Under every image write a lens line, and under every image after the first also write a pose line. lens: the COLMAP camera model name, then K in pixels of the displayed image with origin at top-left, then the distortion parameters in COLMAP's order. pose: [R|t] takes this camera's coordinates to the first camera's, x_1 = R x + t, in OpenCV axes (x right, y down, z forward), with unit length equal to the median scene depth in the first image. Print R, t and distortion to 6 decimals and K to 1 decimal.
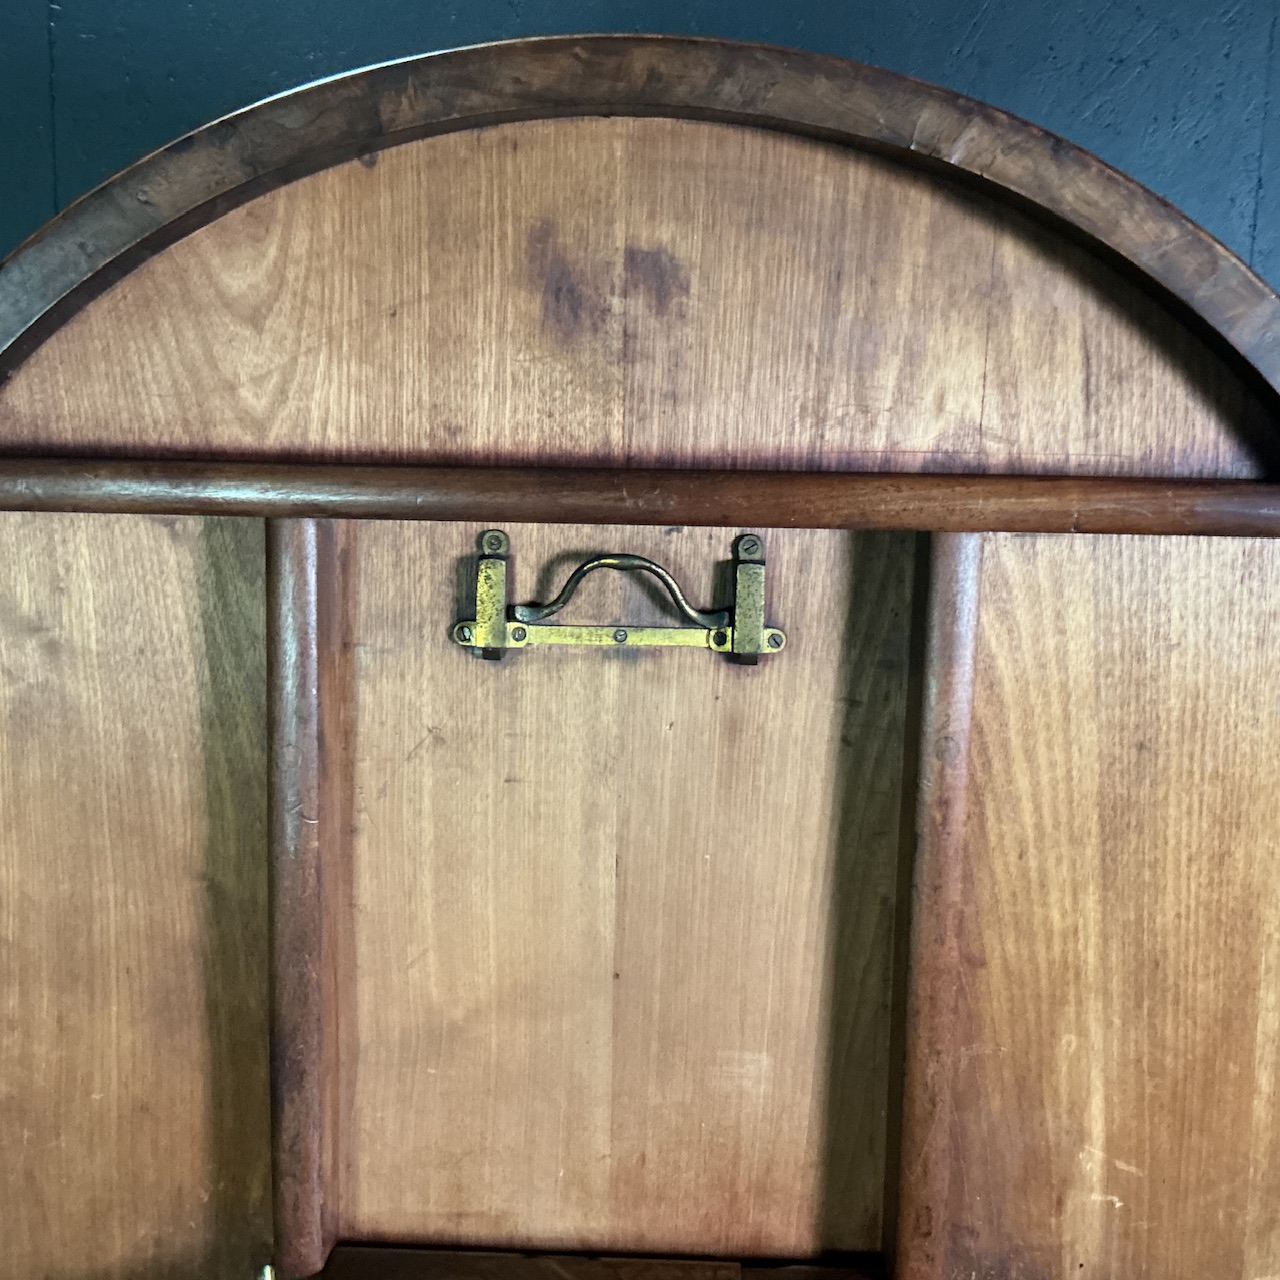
lens RADIAL K [[1426.9, 0, 649.5], [0, 1426.9, 568.1], [0, 0, 1]] dist [-0.005304, 0.000000]
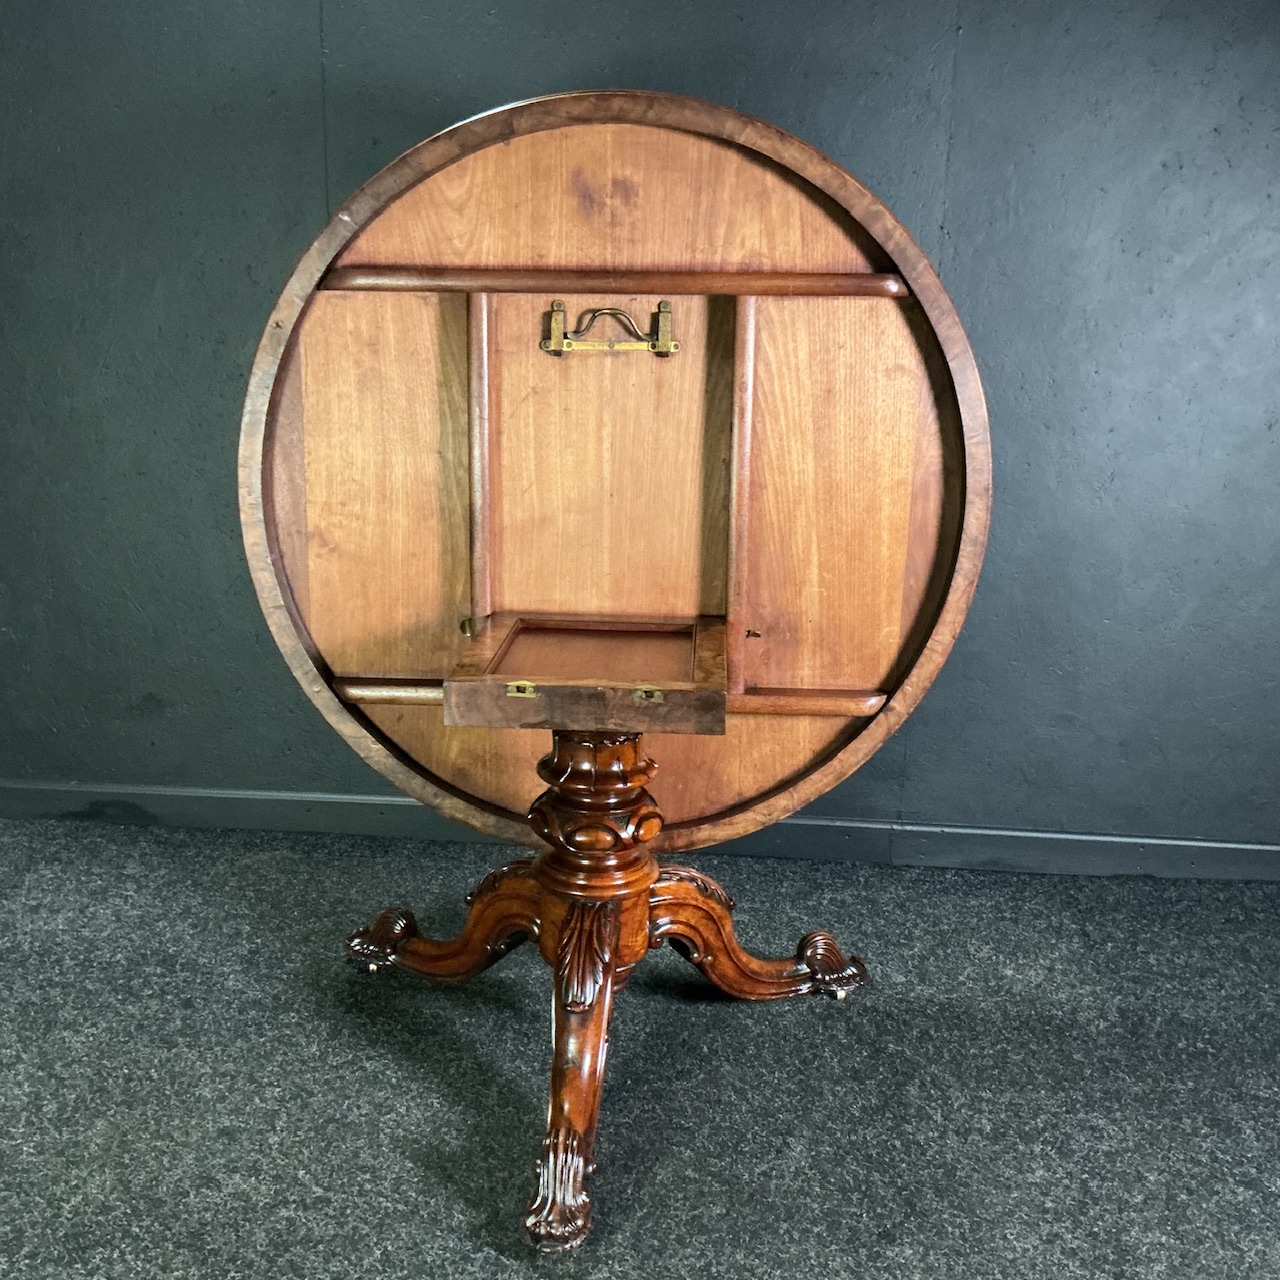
lens RADIAL K [[1426.9, 0, 634.3], [0, 1426.9, 652.7], [0, 0, 1]] dist [-0.005304, 0.000000]
pose [[0.999582, -0.000957, -0.028912, 0.088751], [0.004278, 0.993356, 0.115007, 0.292695], [0.028610, -0.115082, 0.992944, -1.470648]]
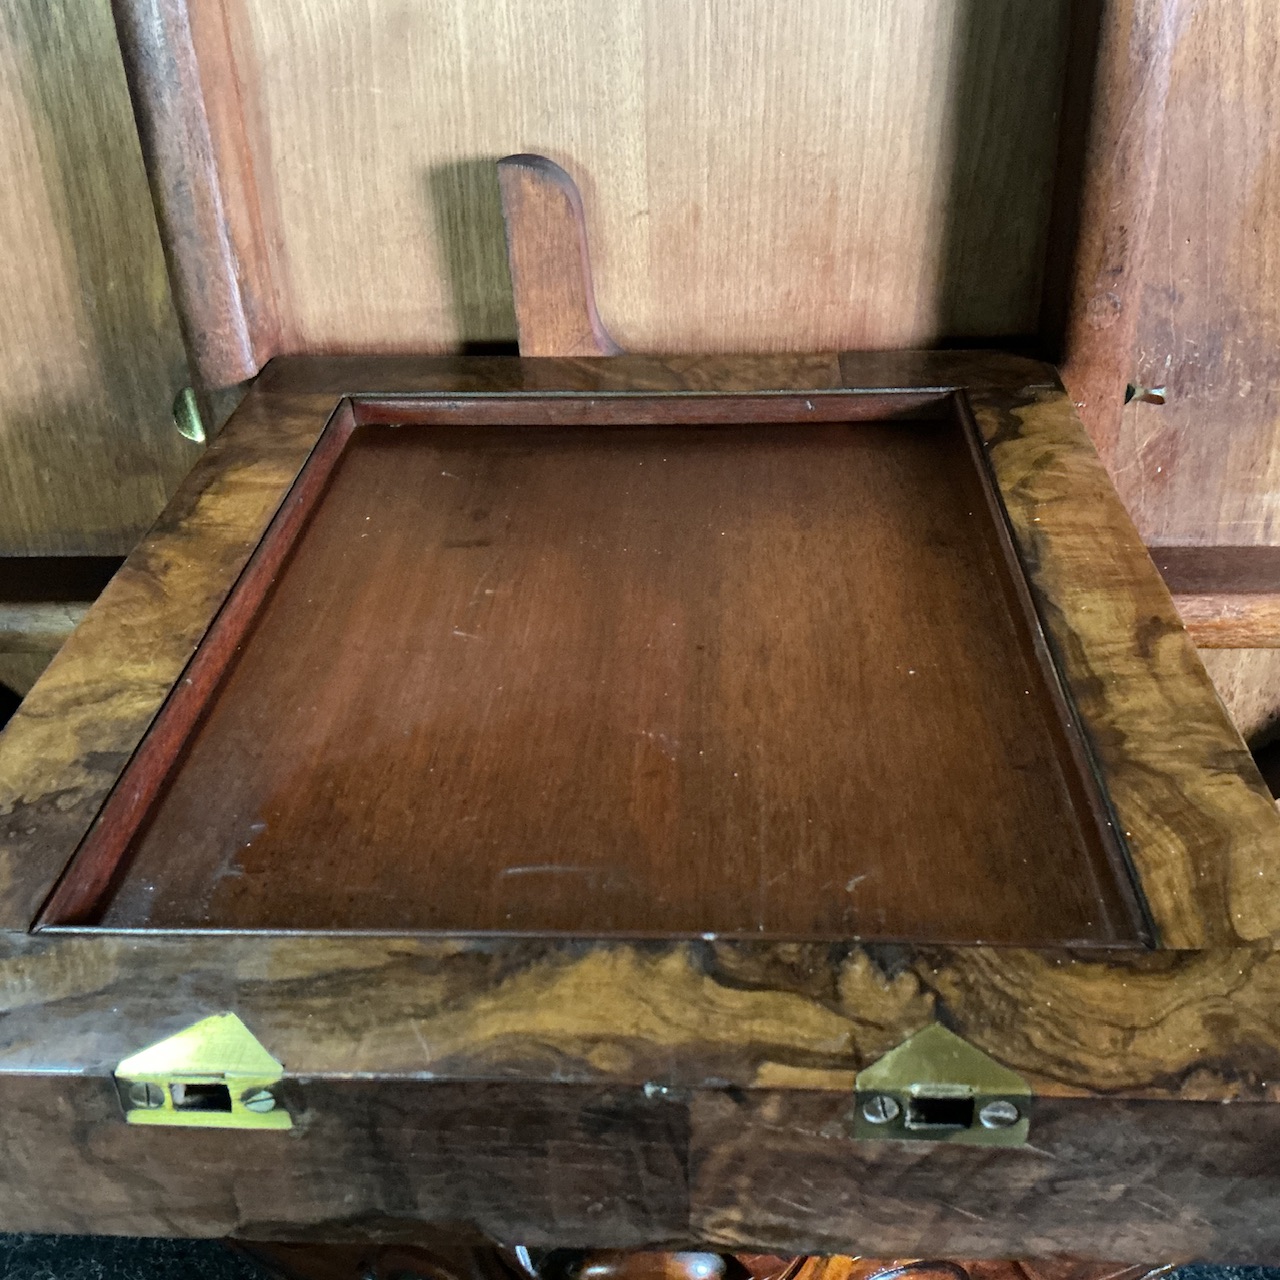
lens RADIAL K [[1426.9, 0, 642.9], [0, 1426.9, 634.5], [0, 0, 1]] dist [-0.005304, 0.000000]
pose [[0.998002, -0.035906, -0.051988, -0.001739], [0.054554, 0.904792, 0.422344, 0.332761], [0.031874, -0.424336, 0.904943, 0.310639]]
